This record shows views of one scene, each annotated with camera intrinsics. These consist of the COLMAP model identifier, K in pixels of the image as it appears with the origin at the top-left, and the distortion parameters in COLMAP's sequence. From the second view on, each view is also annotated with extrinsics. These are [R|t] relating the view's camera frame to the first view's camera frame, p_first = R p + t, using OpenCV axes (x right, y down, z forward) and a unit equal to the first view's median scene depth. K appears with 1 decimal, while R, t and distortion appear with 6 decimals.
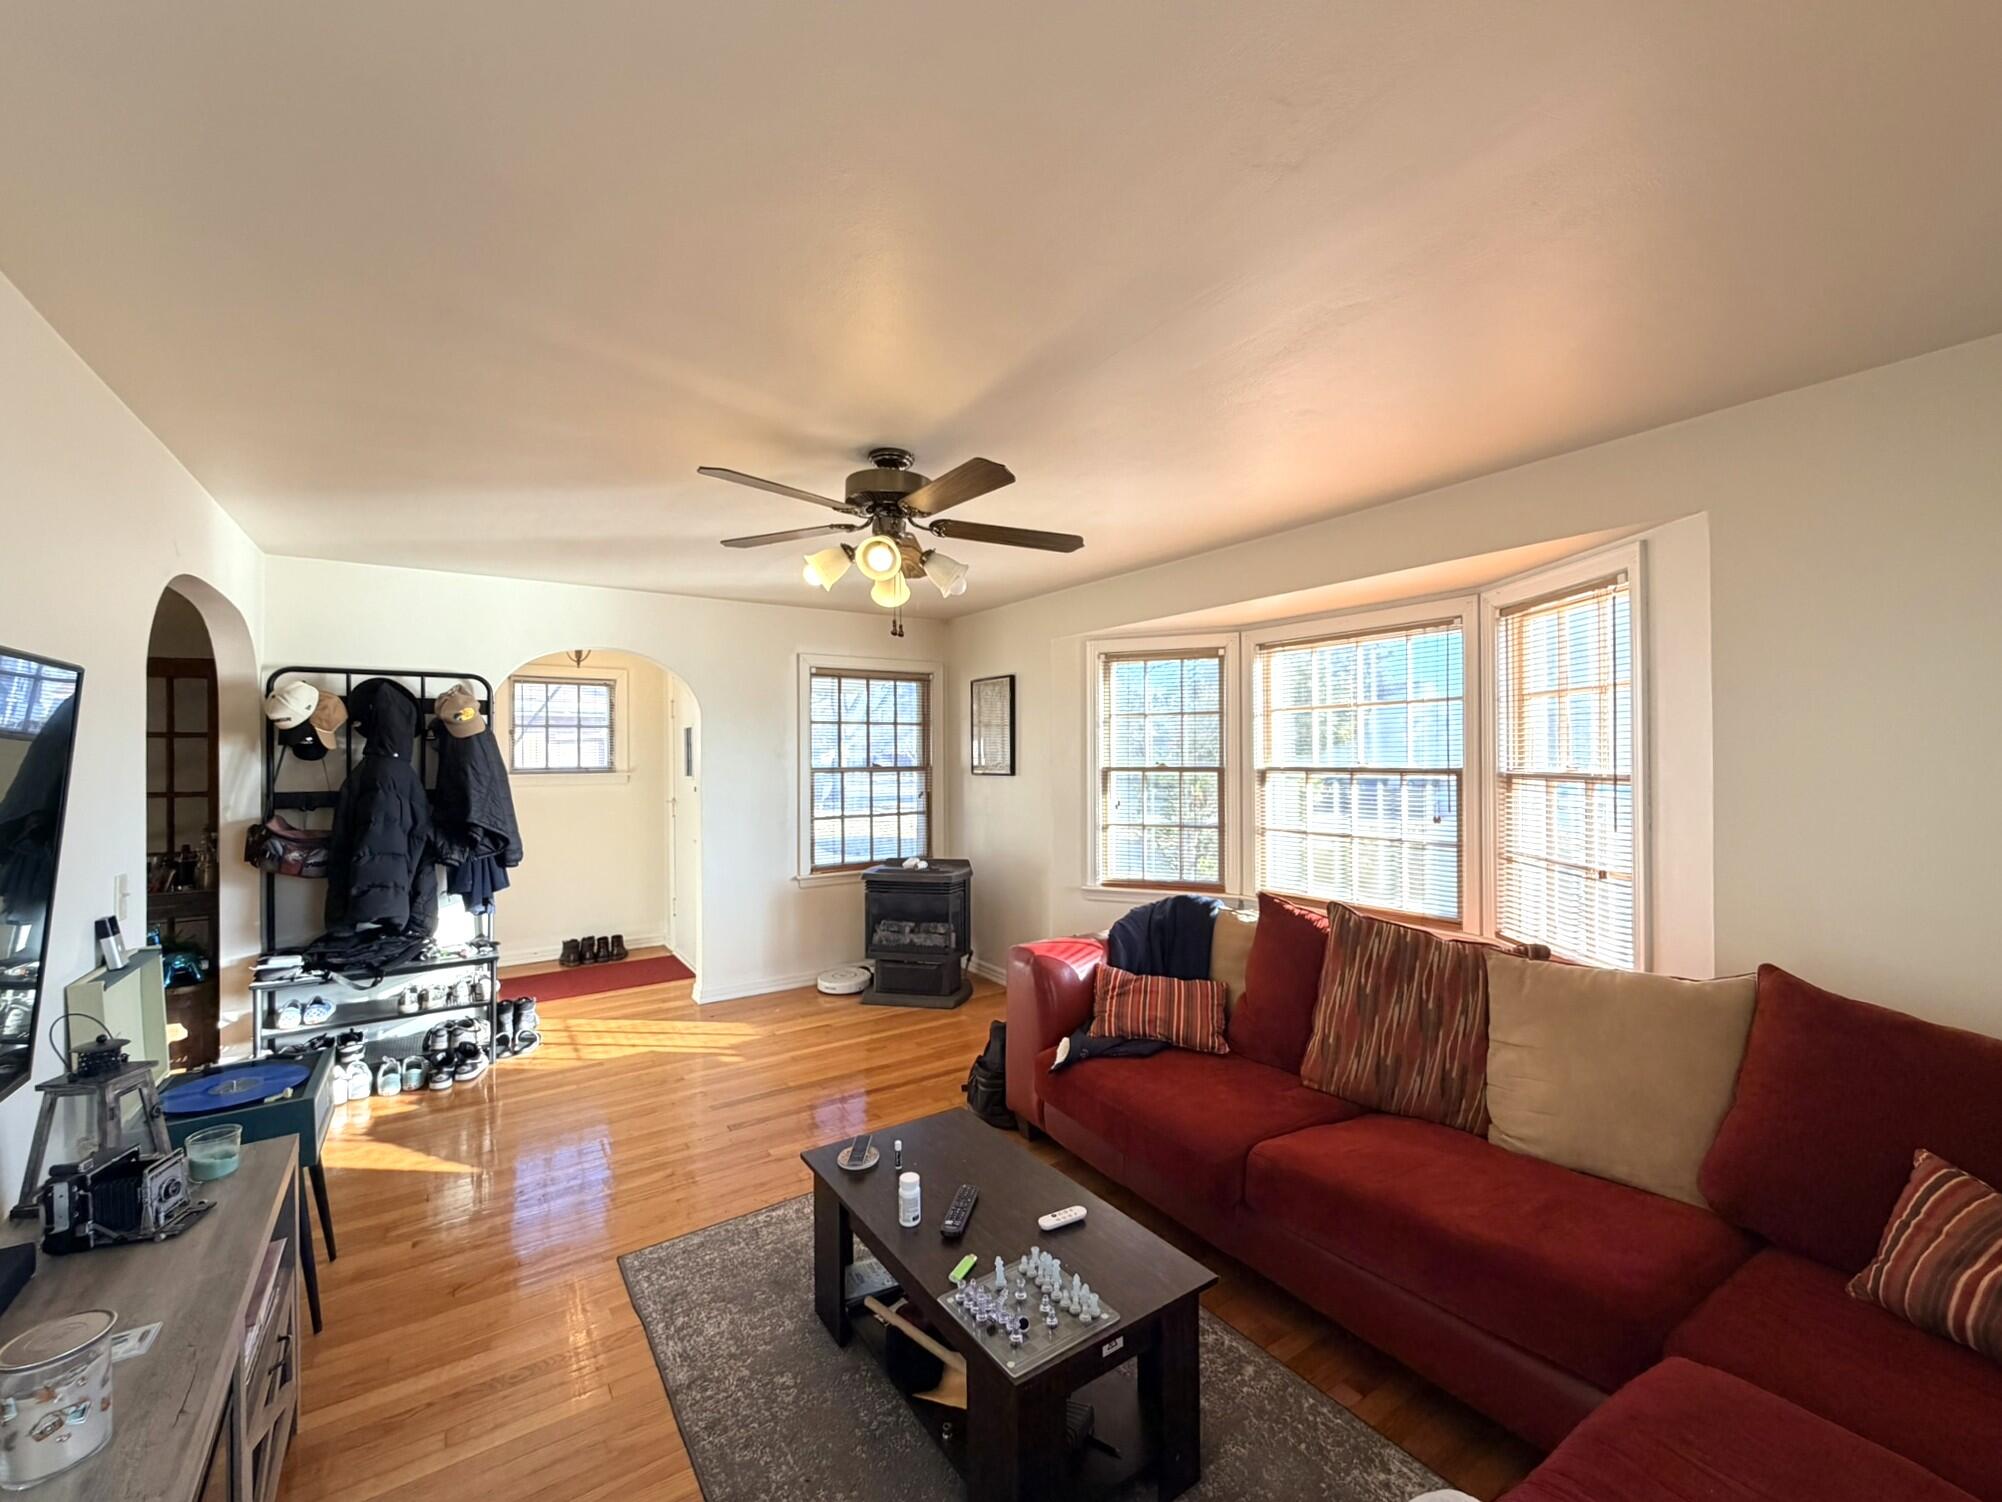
lens RADIAL K [[800.6, 0, 988.7], [0, 800.6, 751.3], [0, 0, 1]] dist [0.001560, 0.000354]
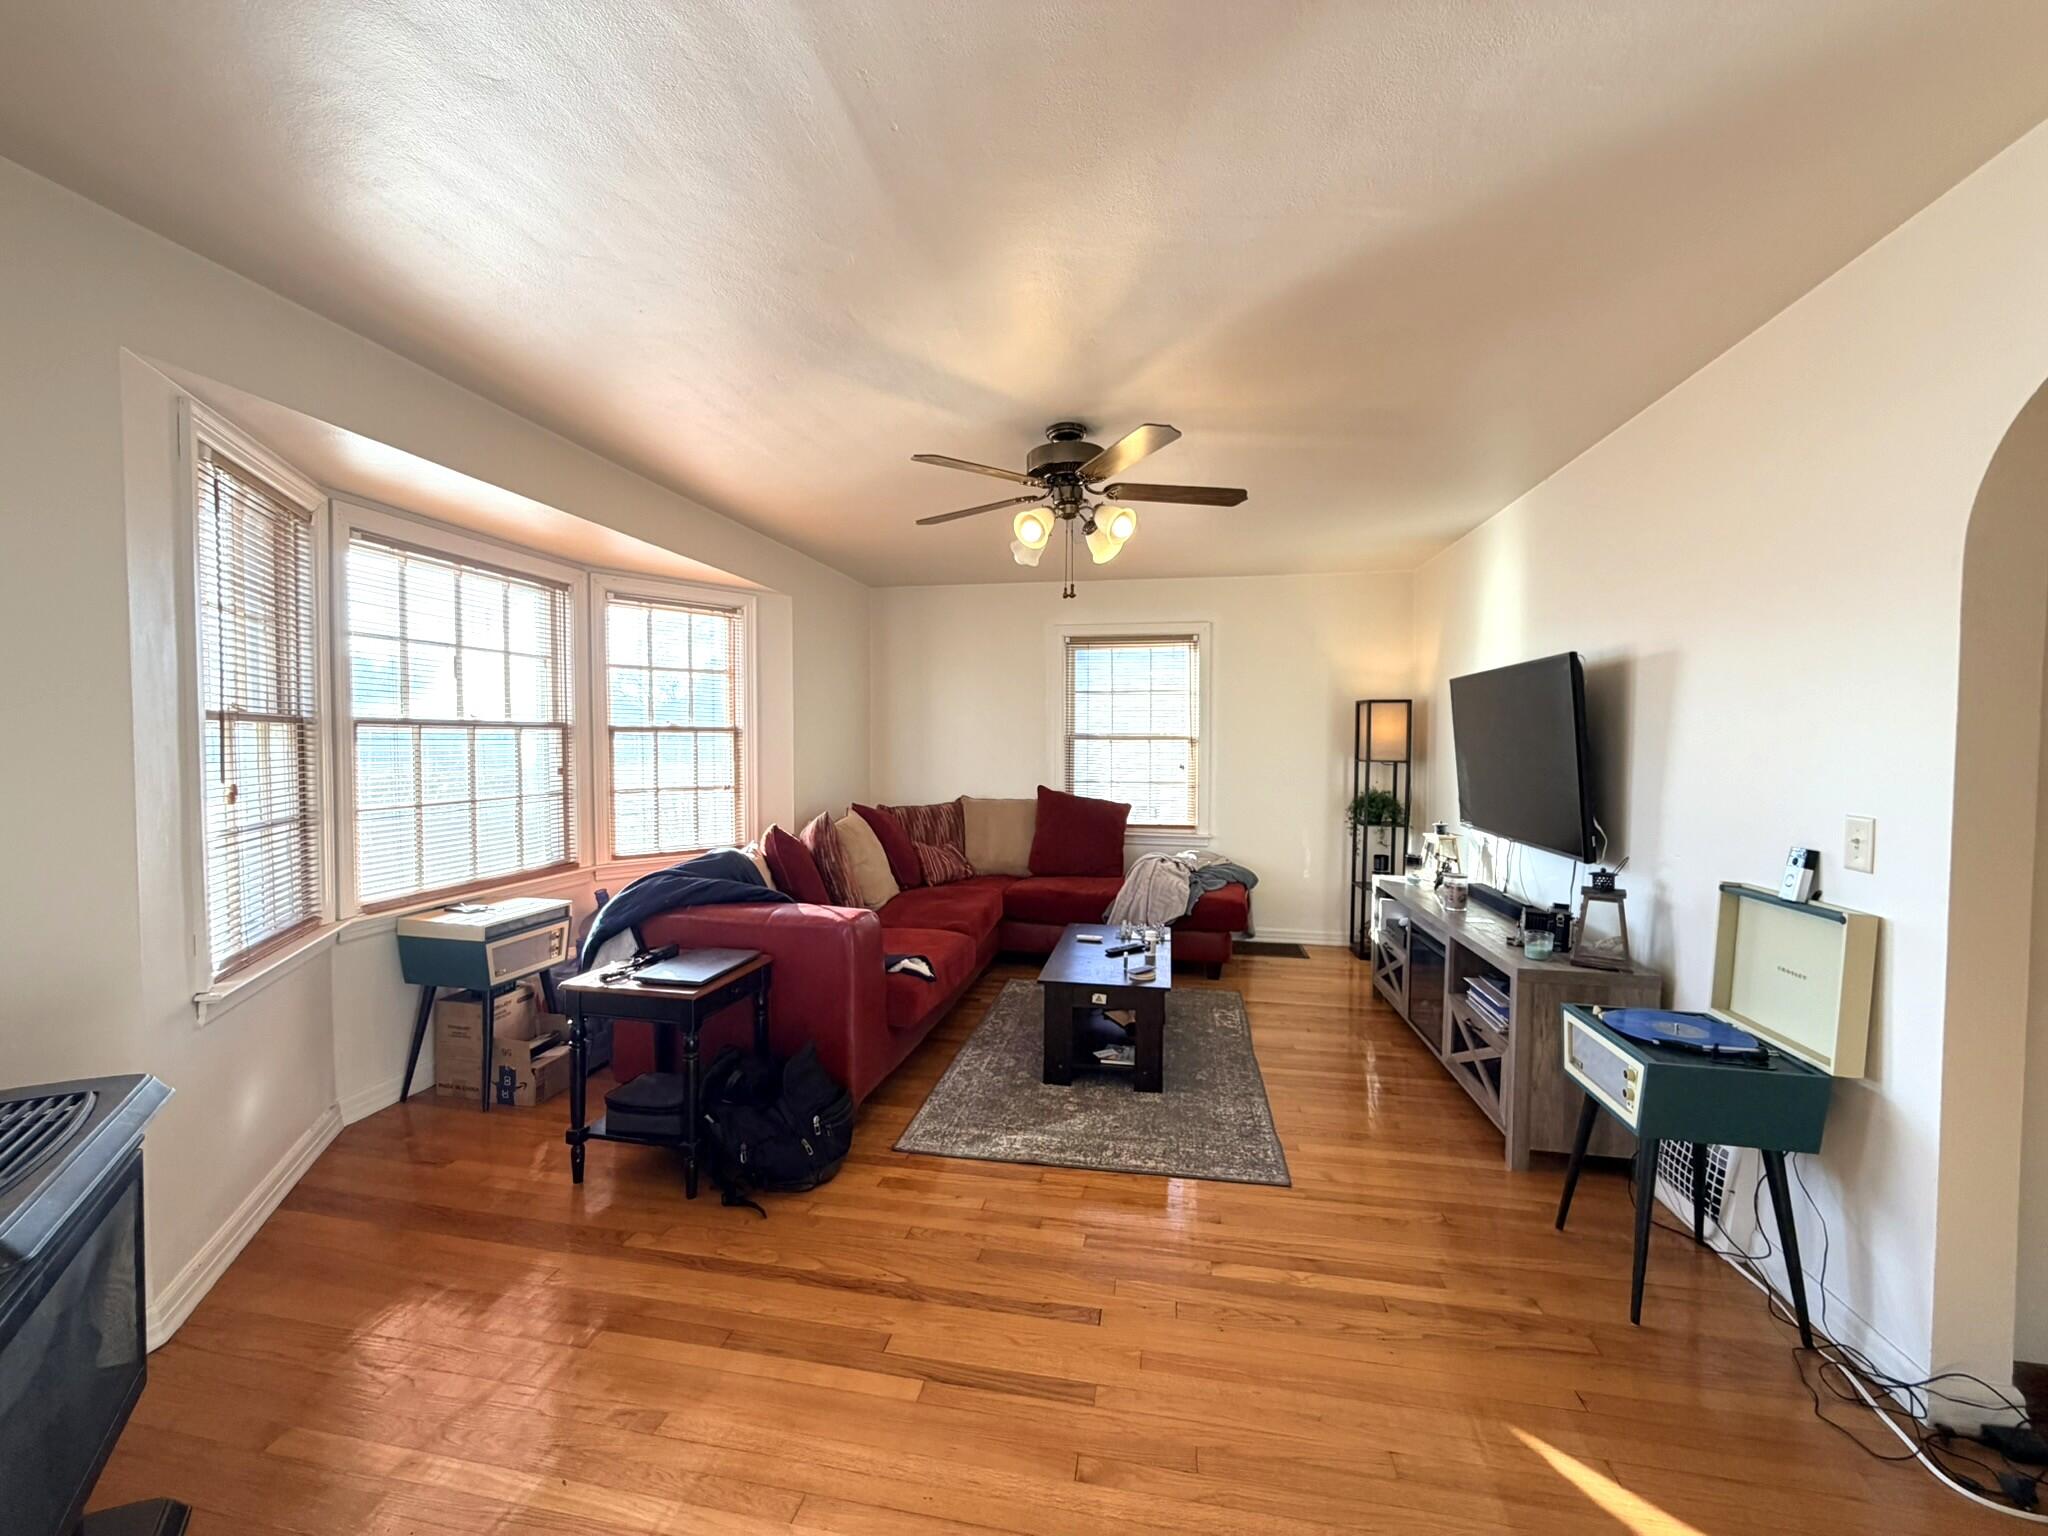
lens RADIAL K [[819.0, 0, 1006.1], [0, 819.0, 773.0], [0, 0, 1]] dist [0.001560, 0.000354]
pose [[-0.698027, -0.031845, 0.715363, -0.563769], [-0.011623, 0.999383, 0.033147, 0.040893], [-0.715977, 0.014823, -0.697967, 1.187073]]
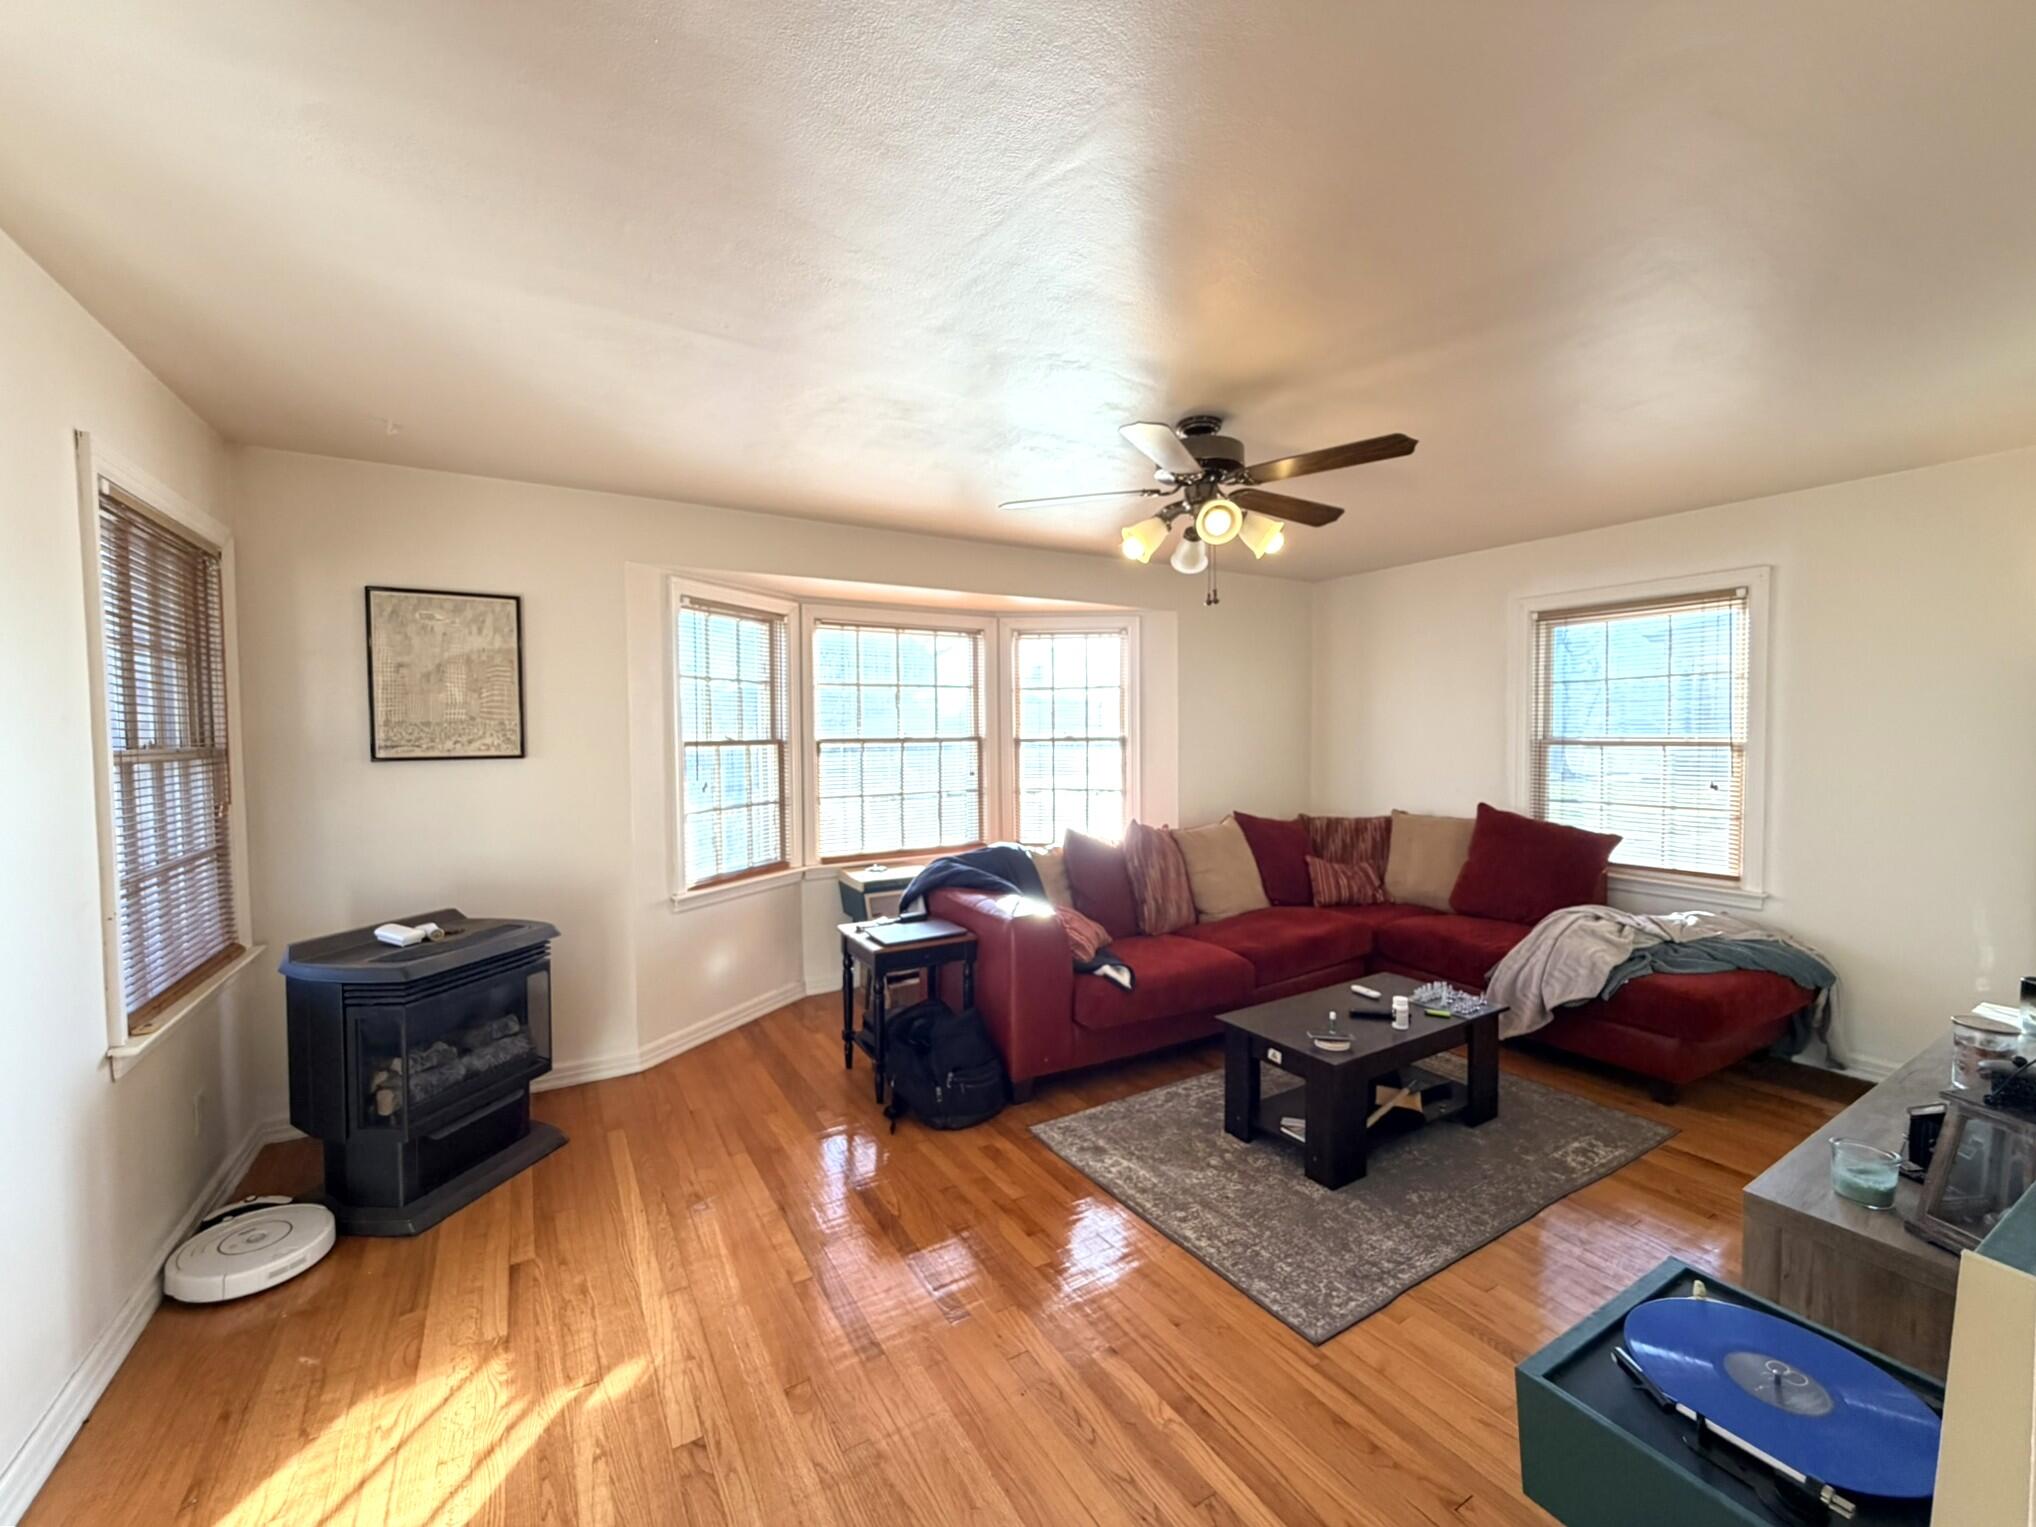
lens RADIAL K [[814.2, 0, 1006.9], [0, 814.2, 765.2], [0, 0, 1]] dist [0.001560, 0.000354]
pose [[0.068234, -0.040951, 0.996829, -0.758005], [-0.001759, 0.999151, 0.041167, 0.011883], [-0.997668, -0.004562, 0.068104, 0.748122]]
